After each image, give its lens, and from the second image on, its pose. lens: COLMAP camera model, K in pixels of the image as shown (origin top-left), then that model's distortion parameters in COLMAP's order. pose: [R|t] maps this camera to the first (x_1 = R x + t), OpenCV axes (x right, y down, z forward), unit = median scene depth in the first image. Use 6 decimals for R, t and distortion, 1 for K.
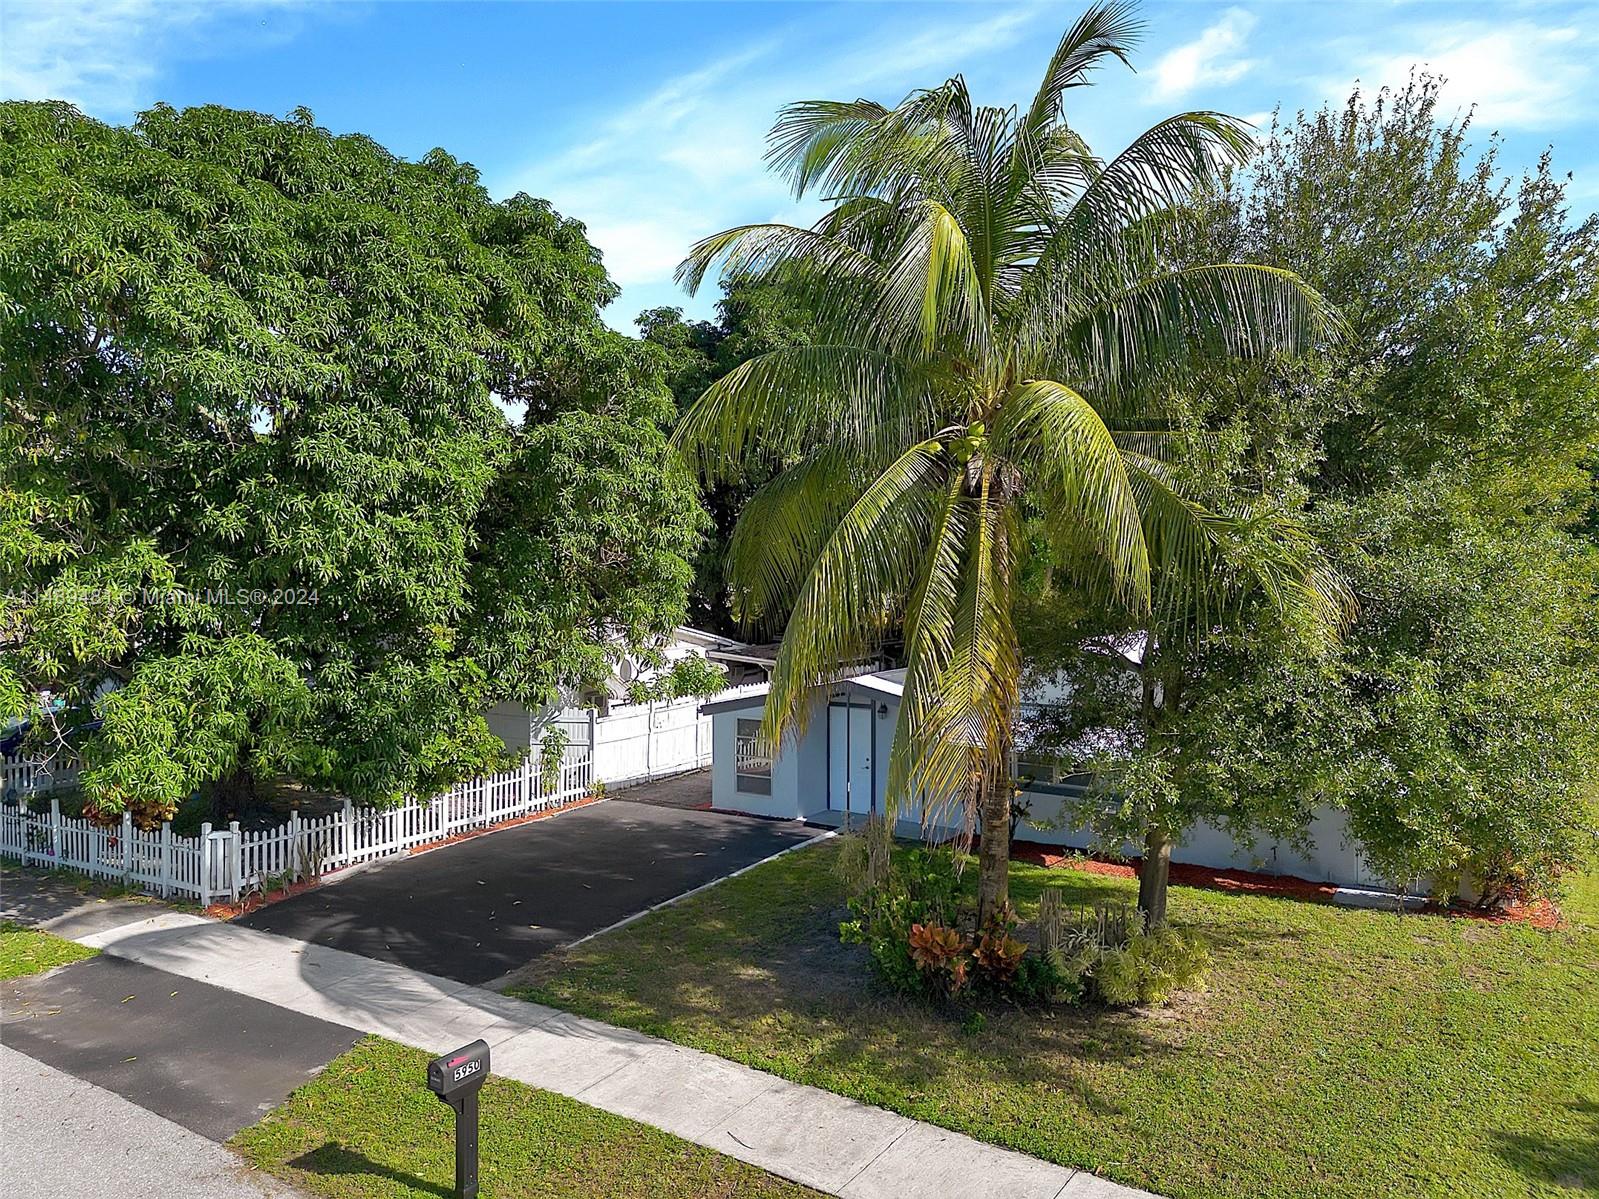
lens RADIAL K [[1120.9, 0, 798.9], [0, 1120.9, 605.1], [0, 0, 1]] dist [0.054835, -0.047714]
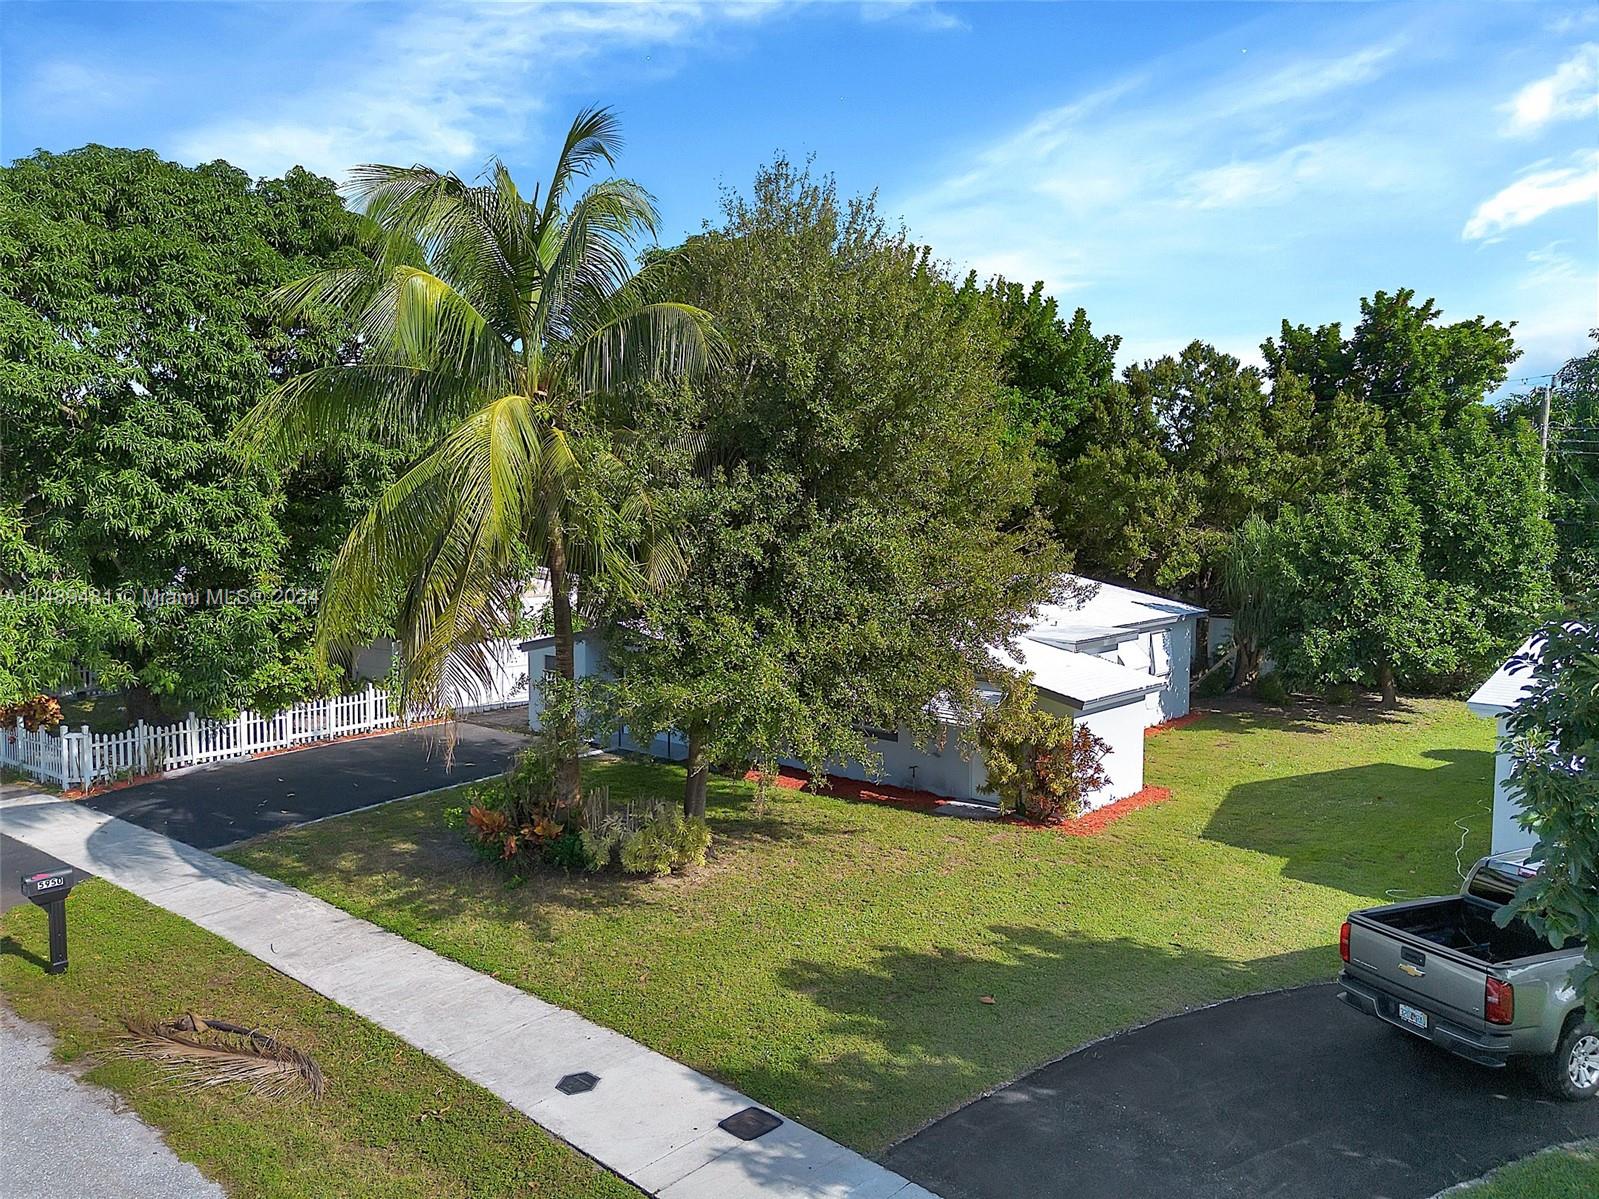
lens RADIAL K [[1122.6, 0, 799.5], [0, 1122.6, 599.5], [0, 0, 1]] dist [0.021435, -0.003775]
pose [[0.993625, 0.009260, -0.112358, 0.451600], [-0.004200, 0.998970, 0.045186, -0.013084], [0.112661, -0.044426, 0.992640, -0.175079]]
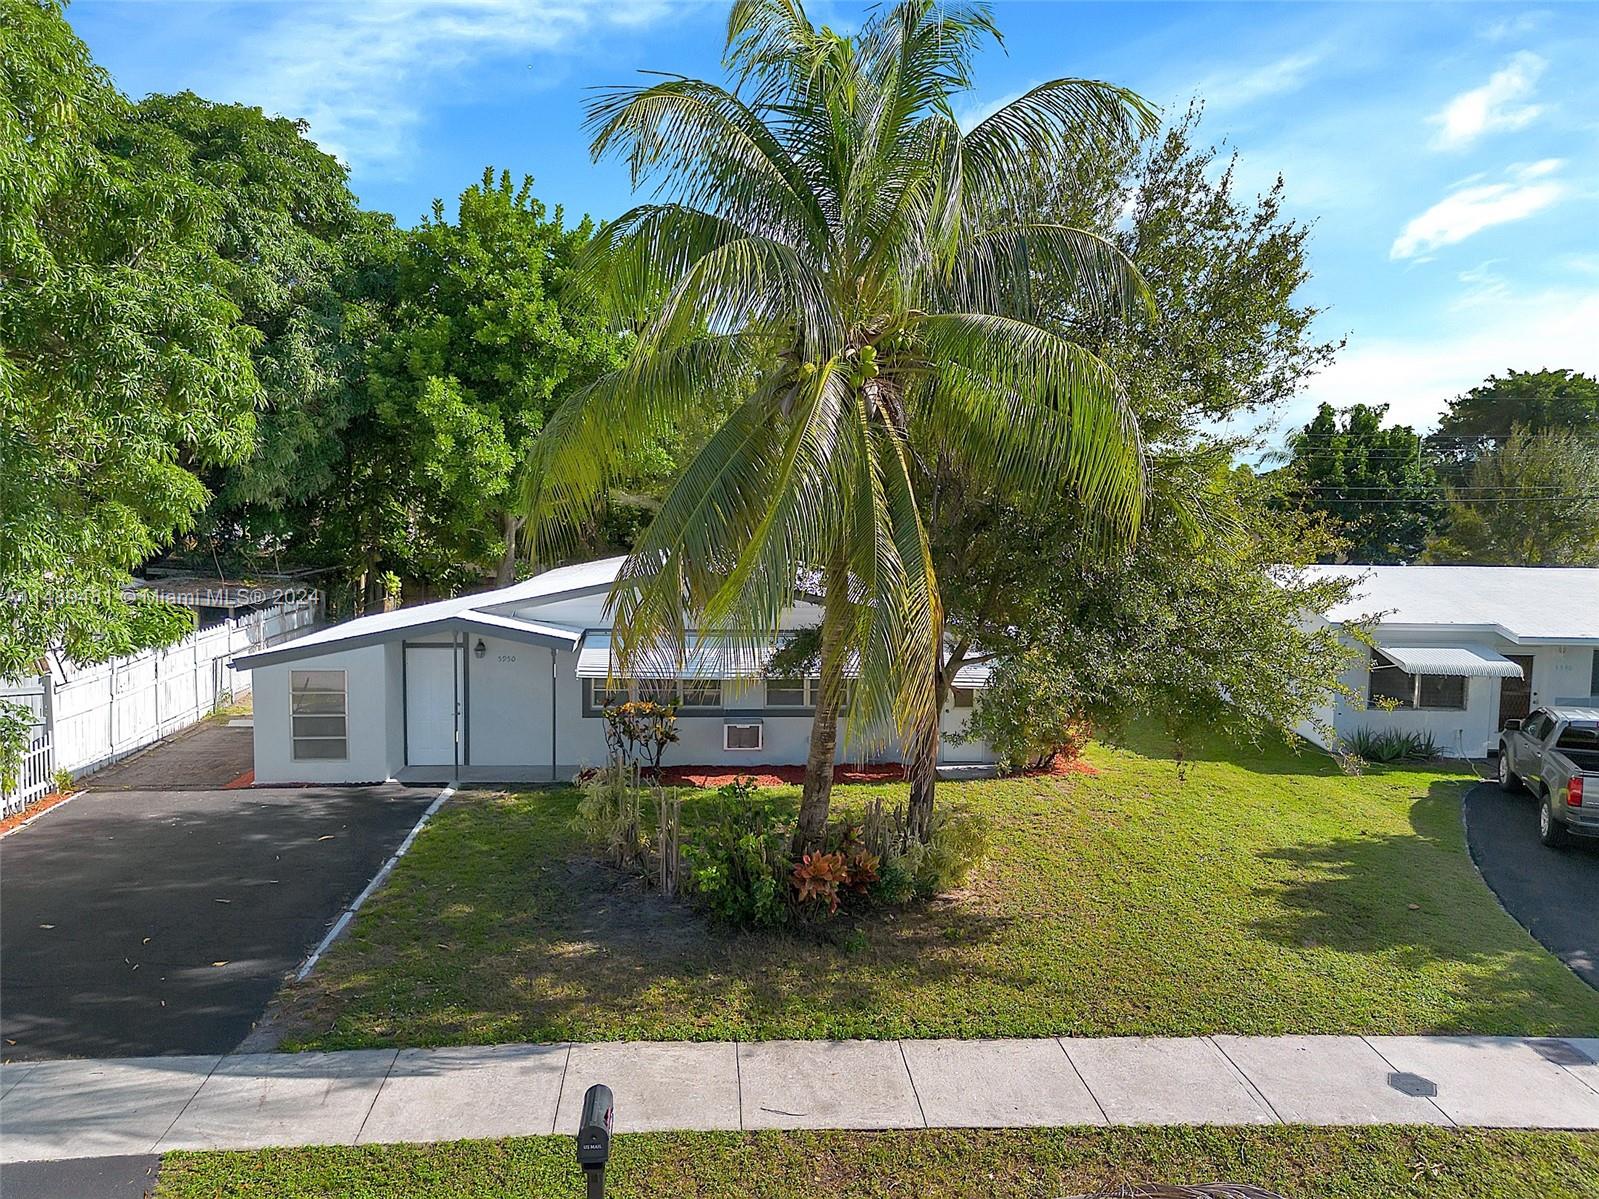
lens RADIAL K [[1122.6, 0, 799.5], [0, 1122.6, 599.5], [0, 0, 1]] dist [0.021435, -0.003775]
pose [[0.798503, -0.044878, 0.600316, -0.343525], [0.007293, 0.997865, 0.064897, -0.002721], [-0.601947, -0.047443, 0.797125, 0.165924]]
